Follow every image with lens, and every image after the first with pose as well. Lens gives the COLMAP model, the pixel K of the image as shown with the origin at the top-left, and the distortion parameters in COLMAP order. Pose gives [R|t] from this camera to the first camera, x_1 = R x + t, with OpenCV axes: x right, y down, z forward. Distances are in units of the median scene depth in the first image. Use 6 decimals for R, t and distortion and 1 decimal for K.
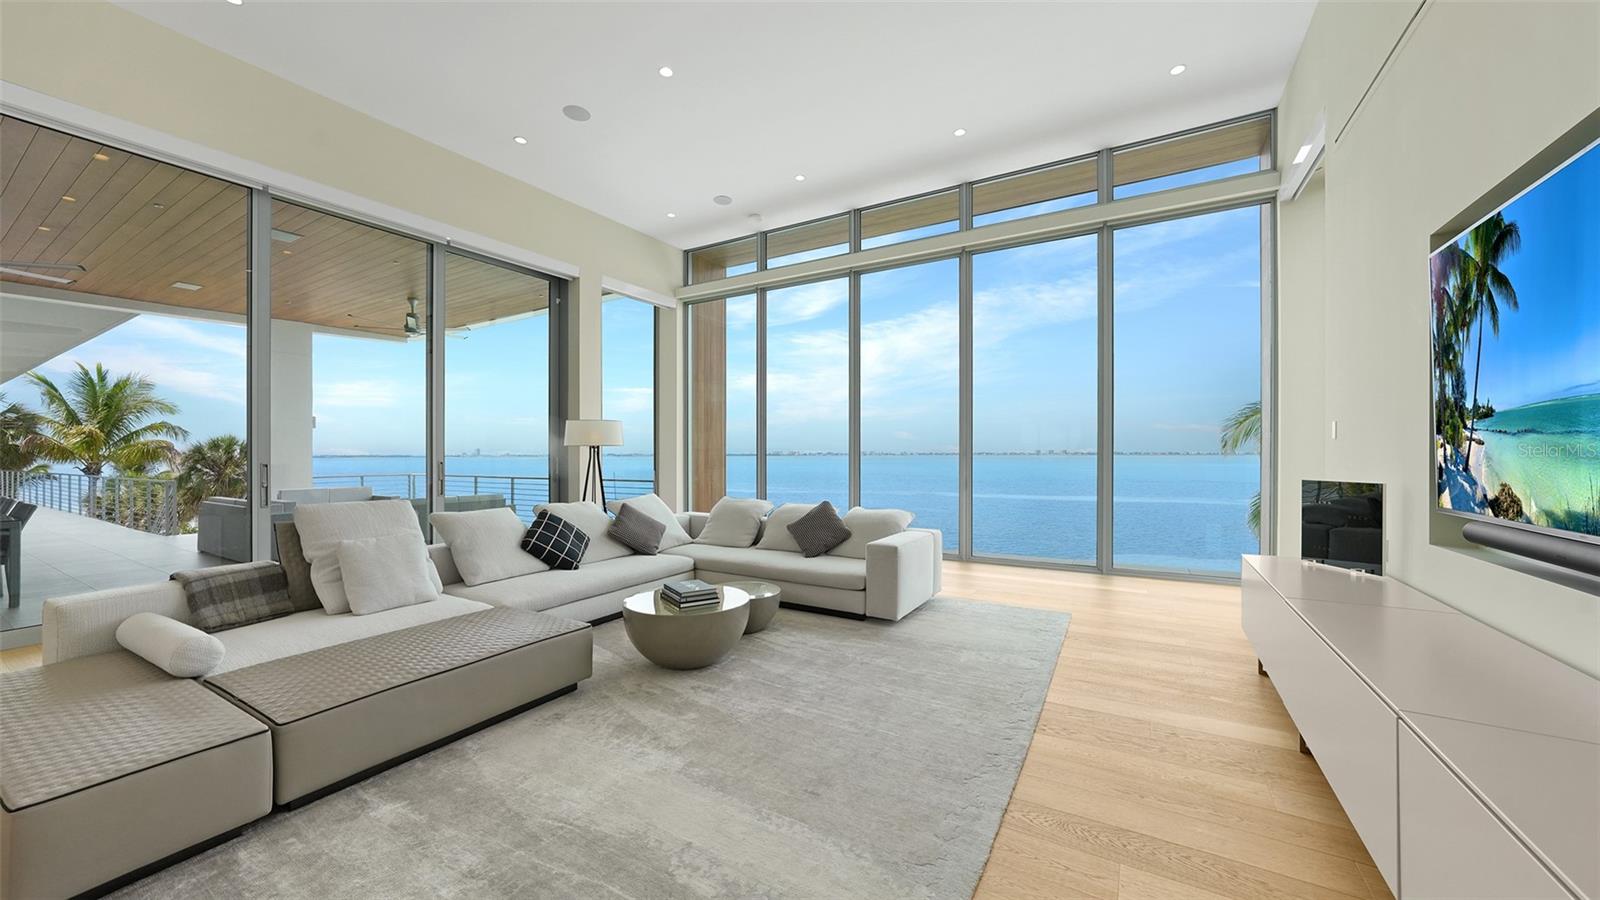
lens RADIAL K [[613.7, 0, 800.0], [0, 613.7, 450.0], [0, 0, 1]] dist [0.000048, 0.000018]
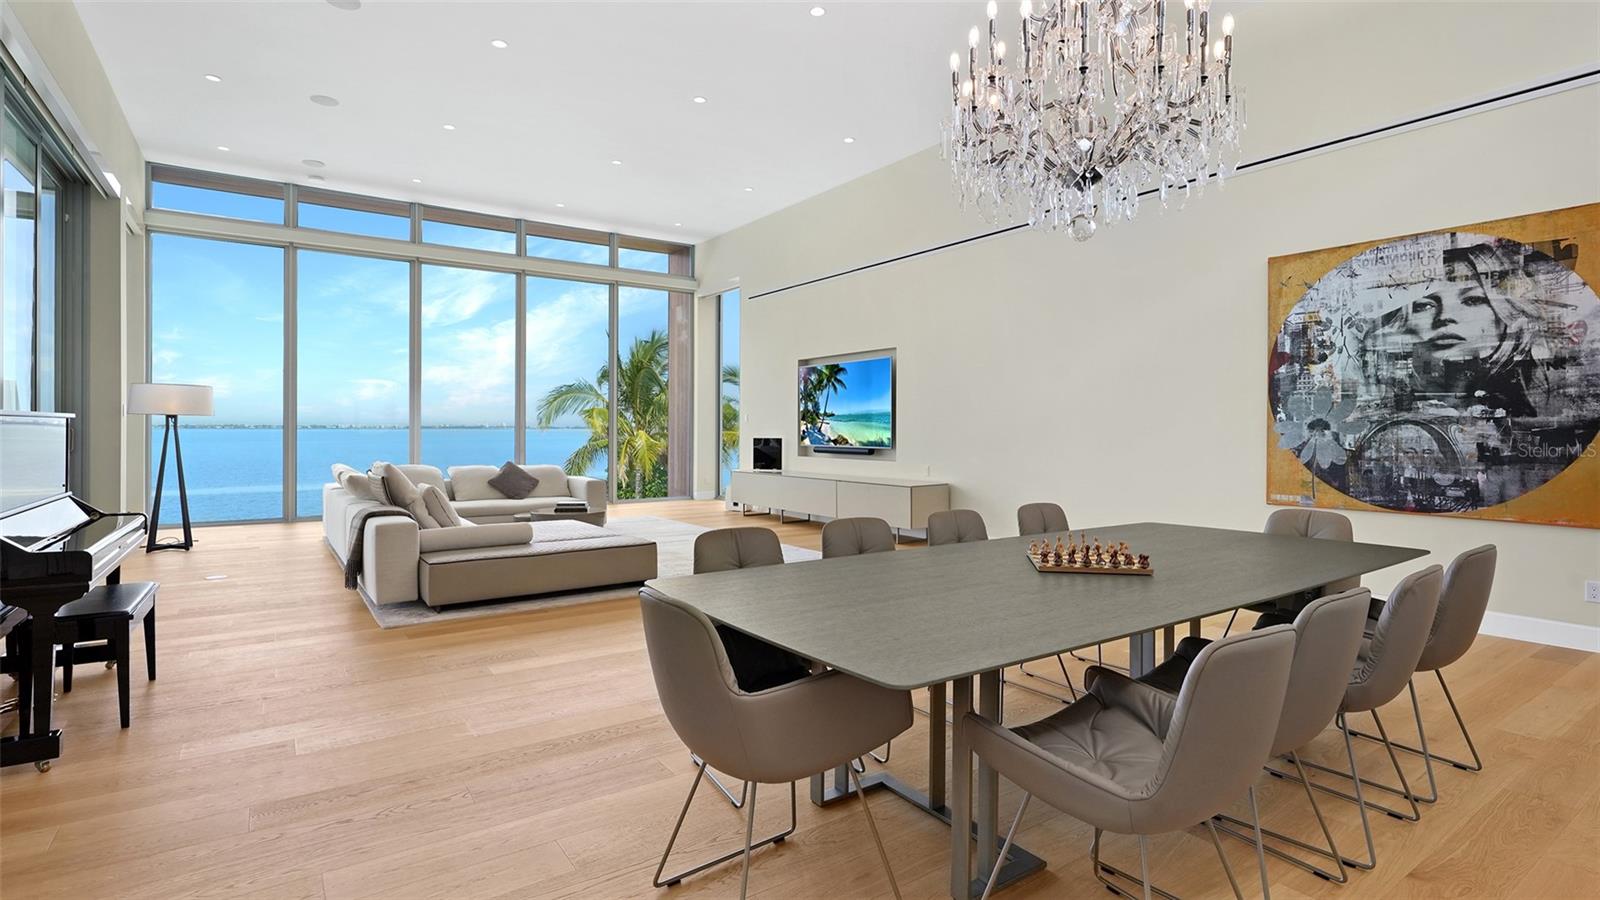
lens RADIAL K [[753.7, 0, 800.0], [0, 753.7, 450.0], [0, 0, 1]] dist [-0.000404, 0.000056]
pose [[0.389701, -0.017525, 0.920775, -2.913068], [-0.006555, 0.999741, 0.021802, 0.046146], [-0.920918, -0.014532, 0.389485, -0.558072]]
